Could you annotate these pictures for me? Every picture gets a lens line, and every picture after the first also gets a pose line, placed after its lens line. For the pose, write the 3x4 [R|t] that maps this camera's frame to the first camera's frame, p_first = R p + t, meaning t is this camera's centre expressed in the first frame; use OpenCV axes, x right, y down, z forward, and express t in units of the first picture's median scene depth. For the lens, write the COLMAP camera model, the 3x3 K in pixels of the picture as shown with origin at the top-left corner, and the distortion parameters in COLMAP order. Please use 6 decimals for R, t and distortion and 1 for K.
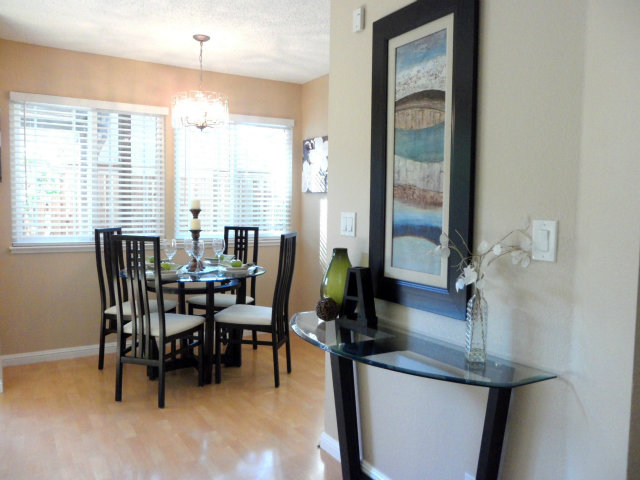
lens RADIAL K [[523.7, 0, 320.0], [0, 523.7, 240.0], [0, 0, 1]] dist [-0.030872, 0.014055]
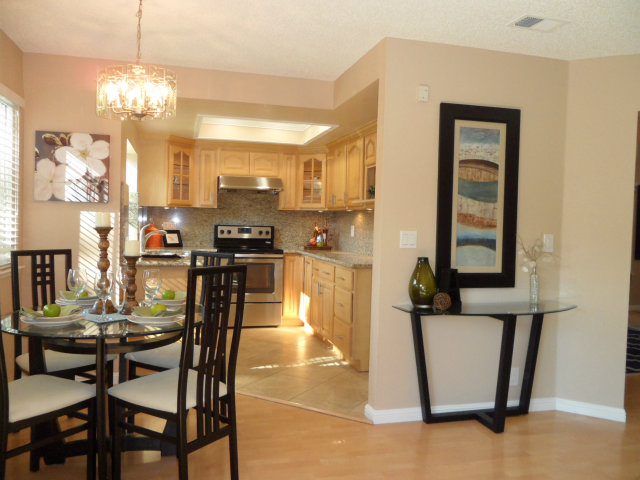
lens RADIAL K [[523.7, 0, 320.0], [0, 523.7, 240.0], [0, 0, 1]] dist [-0.030872, 0.014055]
pose [[0.284209, -0.039229, 0.957959, -1.515923], [0.044007, 0.998643, 0.027839, -0.090185], [-0.957752, 0.034245, 0.285550, 0.977849]]
